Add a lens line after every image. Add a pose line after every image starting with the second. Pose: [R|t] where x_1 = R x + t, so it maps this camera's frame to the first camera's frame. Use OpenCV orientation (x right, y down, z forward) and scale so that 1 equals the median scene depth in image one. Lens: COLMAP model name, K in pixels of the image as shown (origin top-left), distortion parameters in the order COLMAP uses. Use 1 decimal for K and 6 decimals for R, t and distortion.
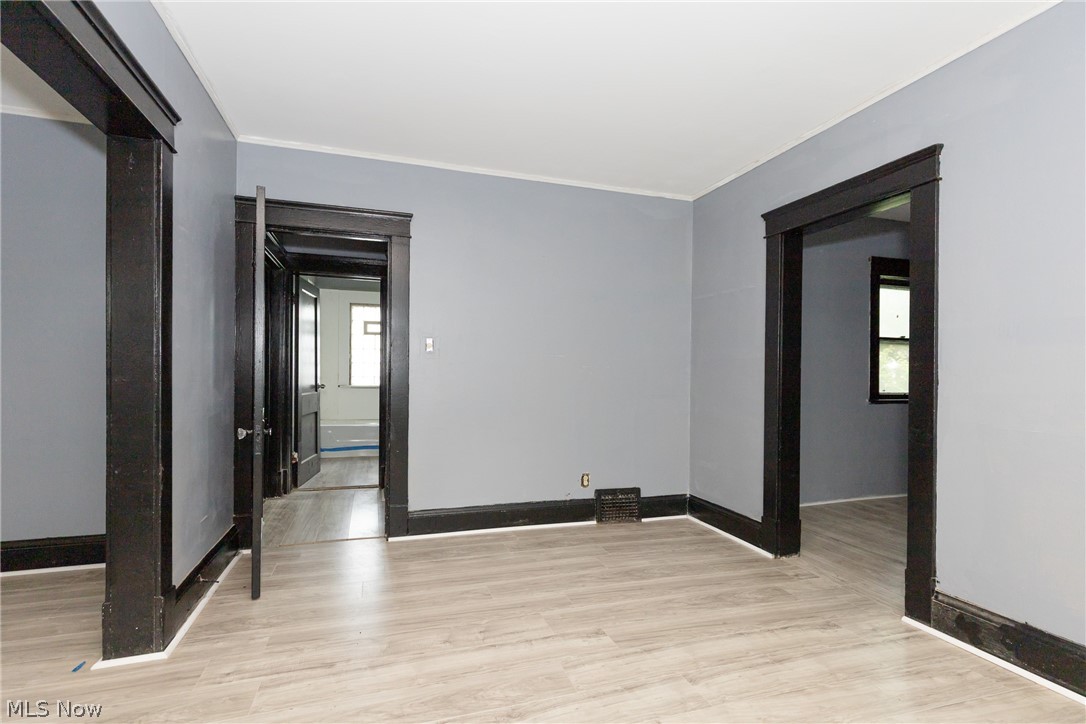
lens RADIAL K [[501.6, 0, 553.0], [0, 501.6, 370.2], [0, 0, 1]] dist [0.004084, -0.000308]
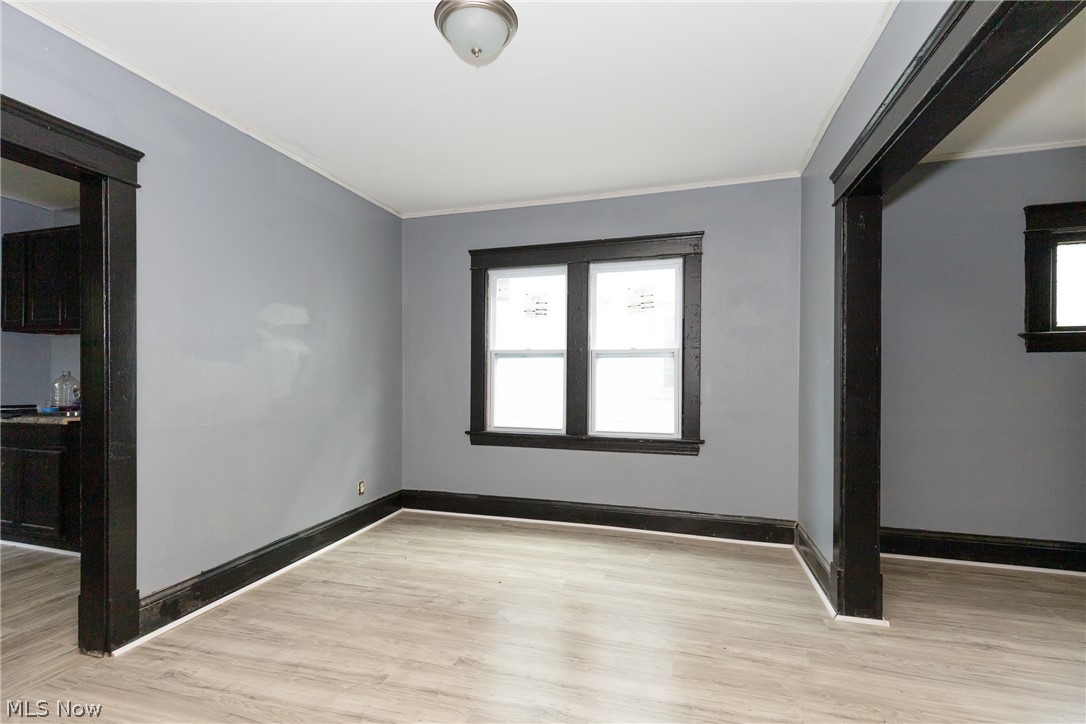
lens RADIAL K [[501.6, 0, 559.5], [0, 501.6, 374.3], [0, 0, 1]] dist [0.004084, -0.000308]
pose [[-0.827528, -0.013893, 0.561252, -0.574320], [-0.011939, 0.999903, 0.007149, -0.044380], [-0.561297, -0.000785, -0.827614, 1.517430]]
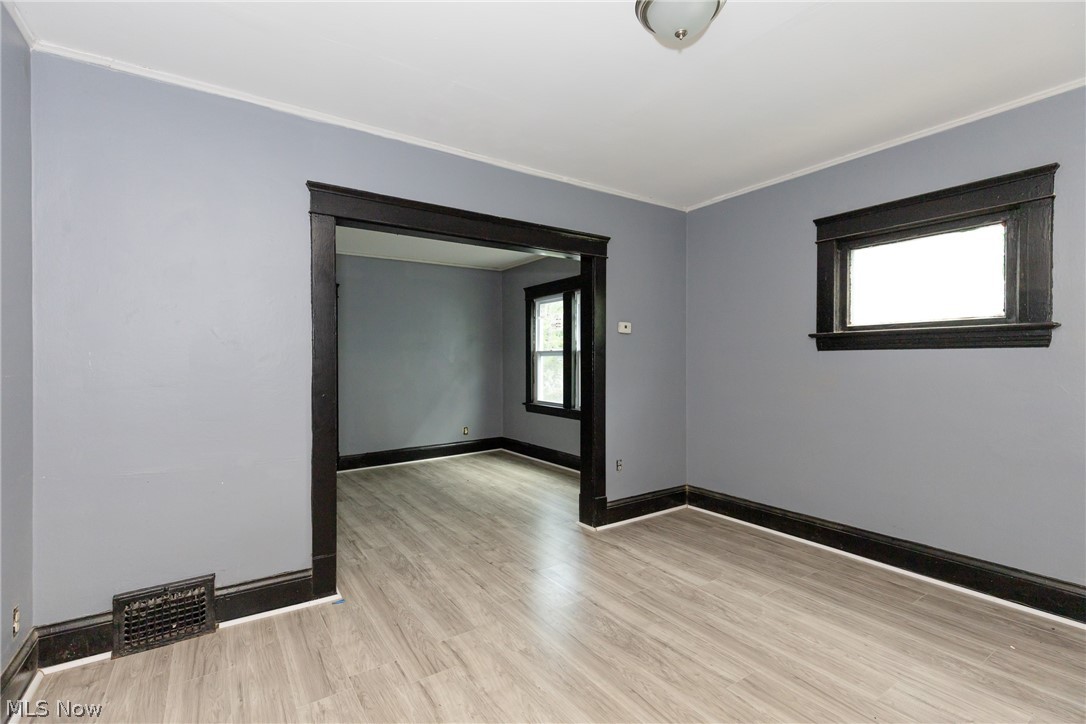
lens RADIAL K [[501.6, 0, 555.6], [0, 501.6, 363.8], [0, 0, 1]] dist [0.004084, -0.000308]
pose [[-0.300402, -0.019599, 0.953611, -2.297529], [0.001672, 0.999777, 0.021075, -0.113142], [-0.953811, 0.007925, -0.300302, 0.783255]]
